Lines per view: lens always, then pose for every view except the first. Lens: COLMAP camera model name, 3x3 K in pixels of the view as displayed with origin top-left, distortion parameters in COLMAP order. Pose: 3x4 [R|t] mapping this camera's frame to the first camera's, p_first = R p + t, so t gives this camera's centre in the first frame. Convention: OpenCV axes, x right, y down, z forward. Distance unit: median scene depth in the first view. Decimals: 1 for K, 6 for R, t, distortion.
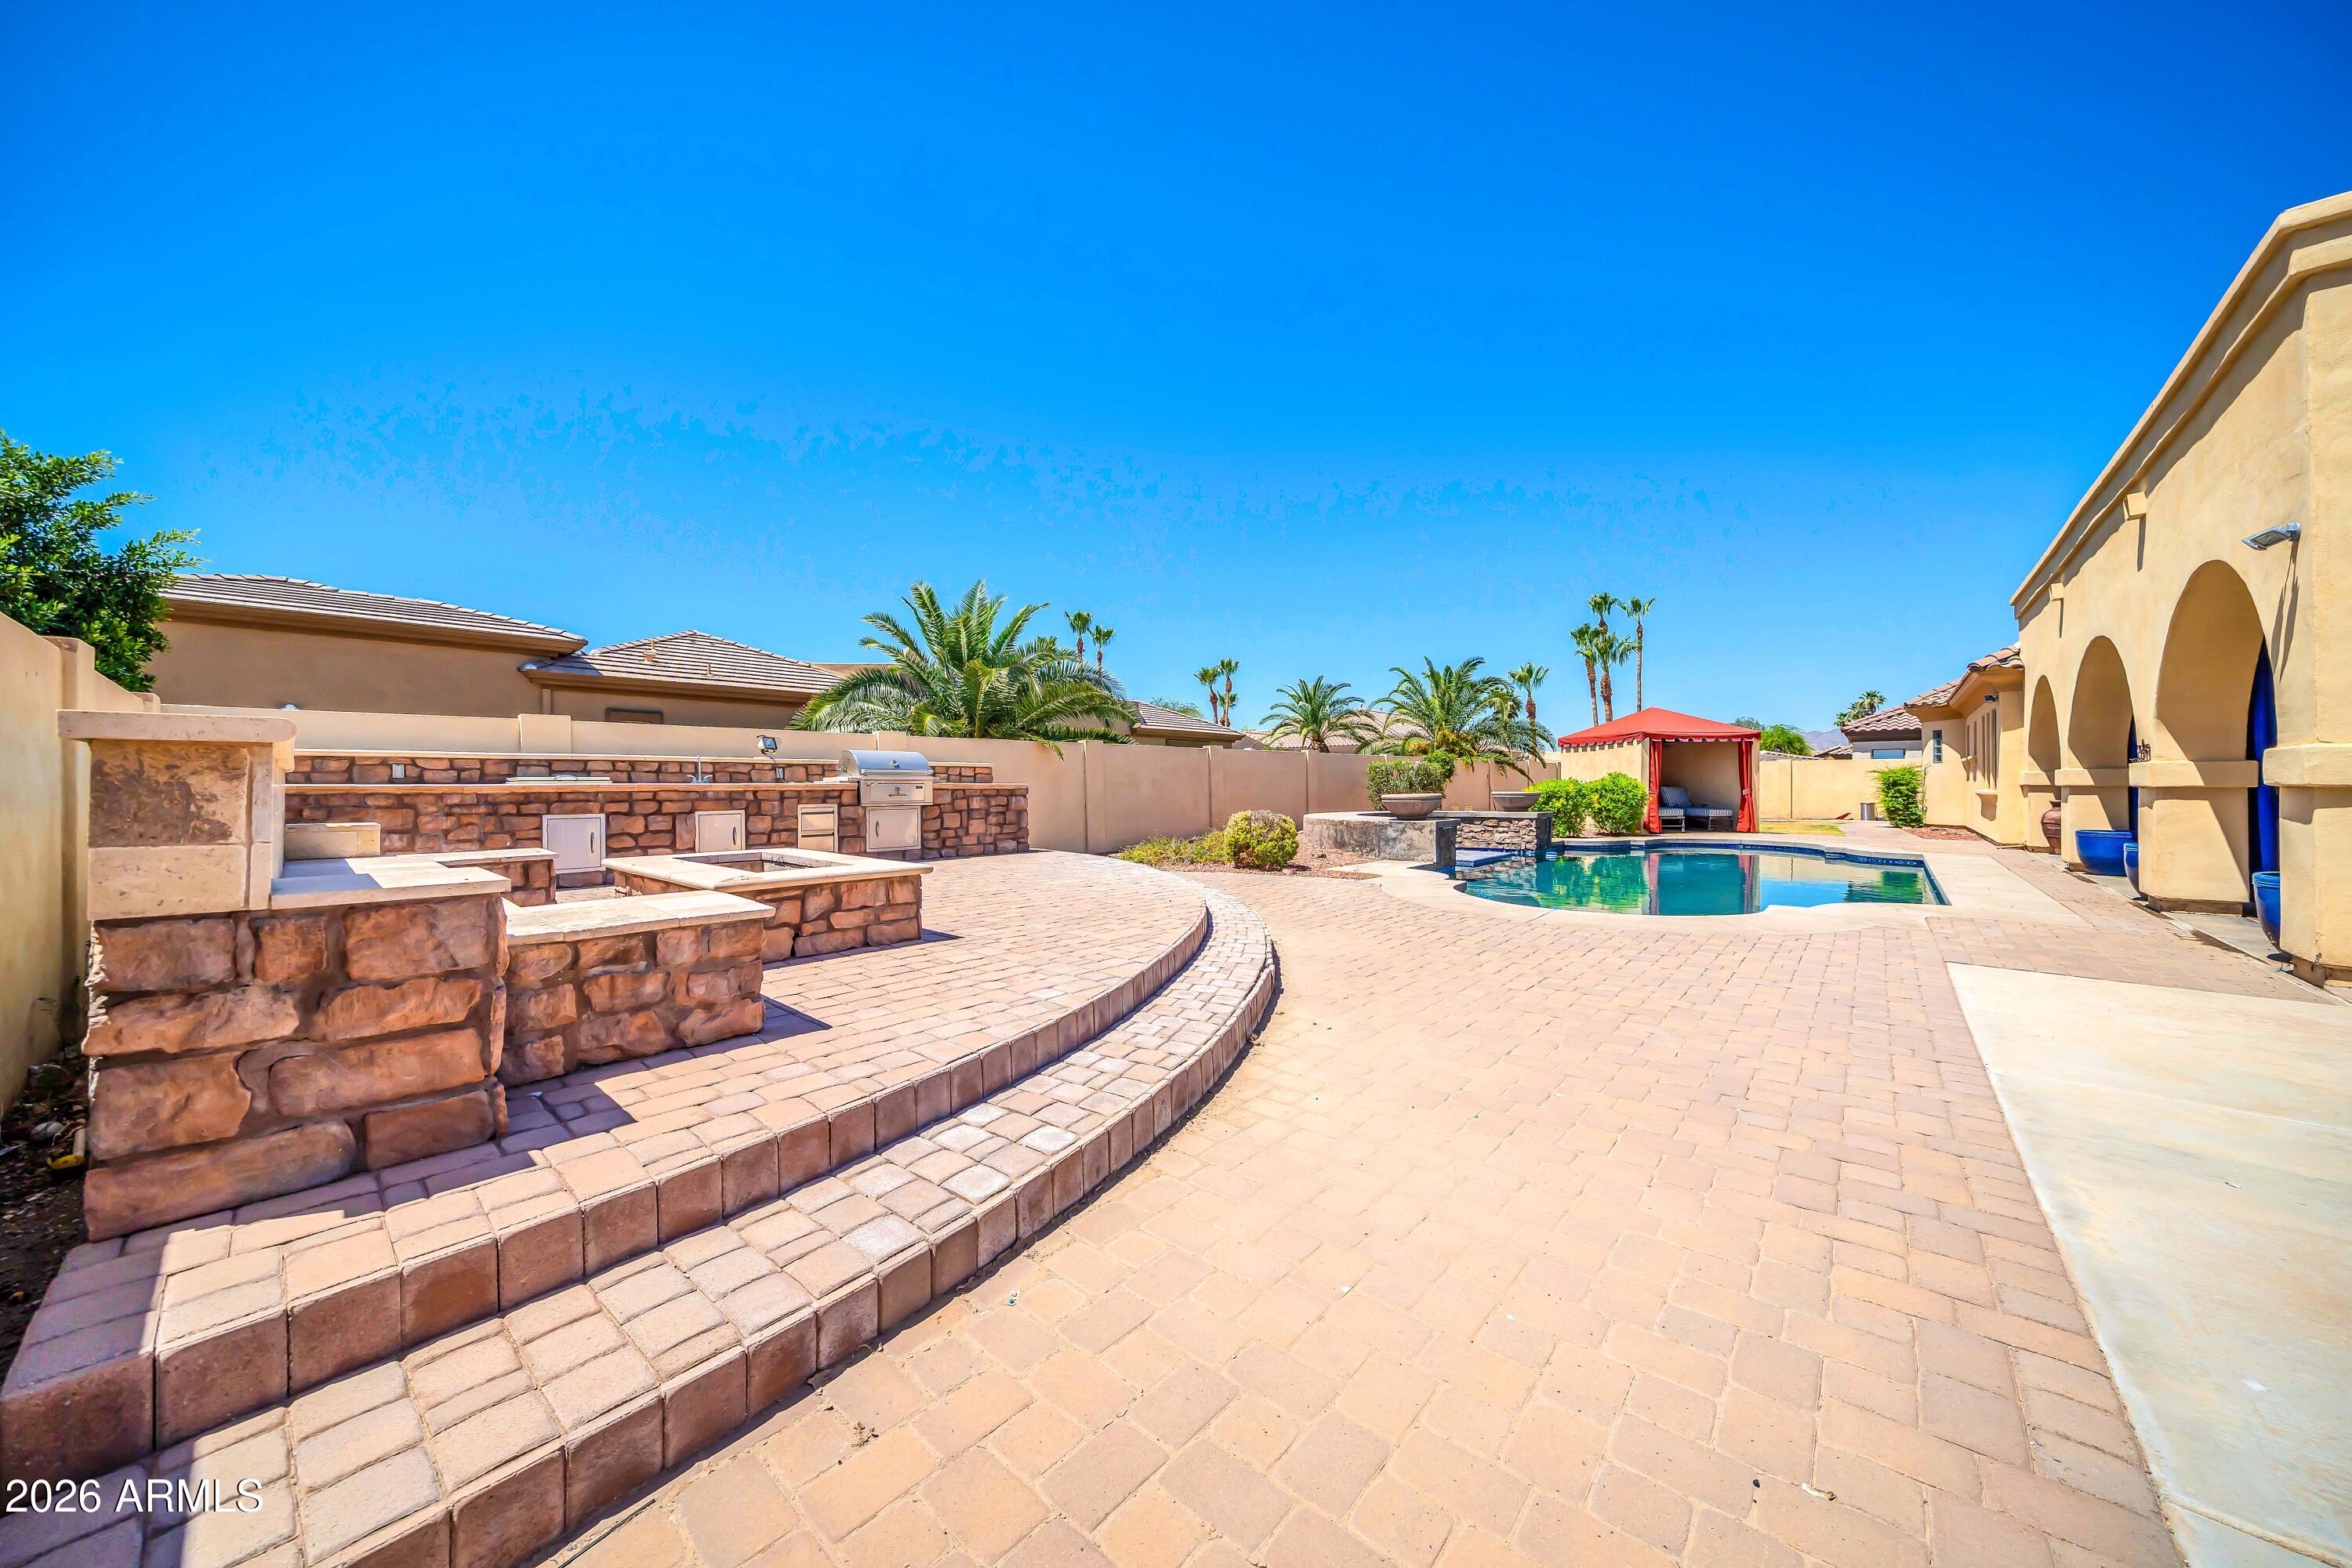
lens RADIAL K [[798.2, 0, 1176.7], [0, 798.2, 771.8], [0, 0, 1]] dist [-0.020715, -0.000001]
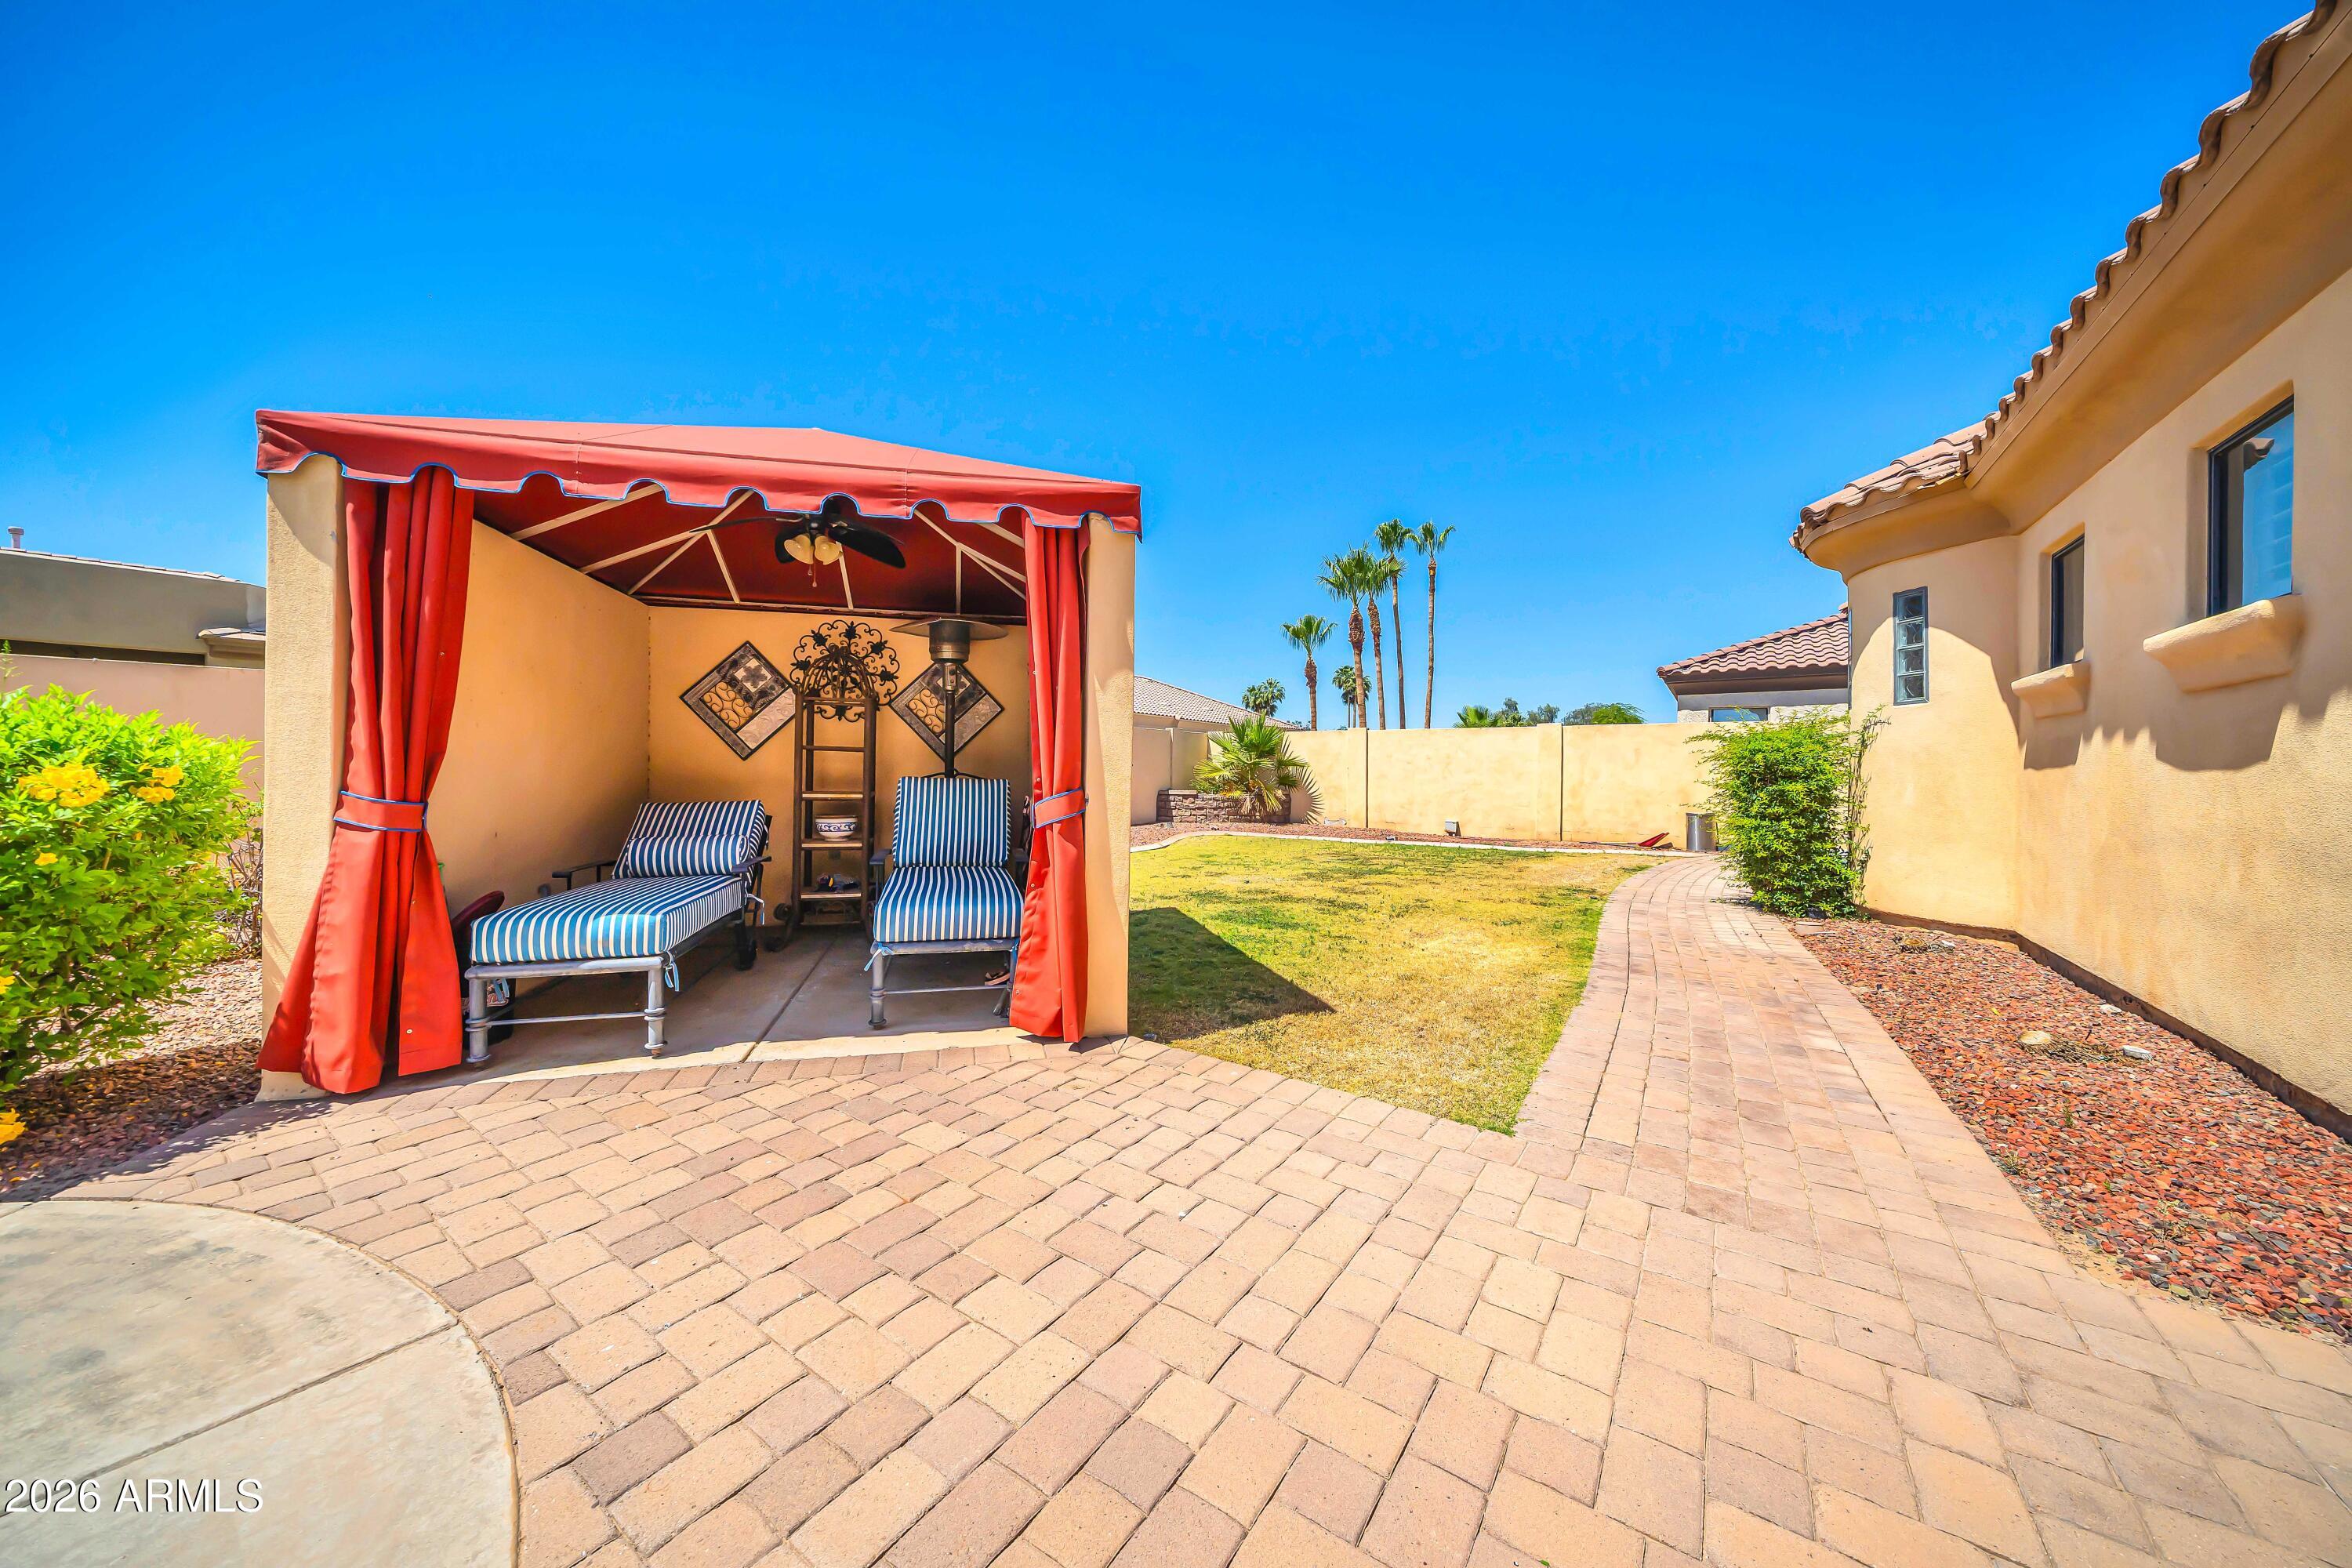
lens RADIAL K [[798.2, 0, 1176.7], [0, 798.2, 771.8], [0, 0, 1]] dist [-0.020715, -0.000001]
pose [[0.991941, 0.007392, 0.126486, 0.629147], [-0.009555, 0.999818, 0.016508, 0.011399], [-0.126341, -0.017583, 0.991831, 0.704386]]
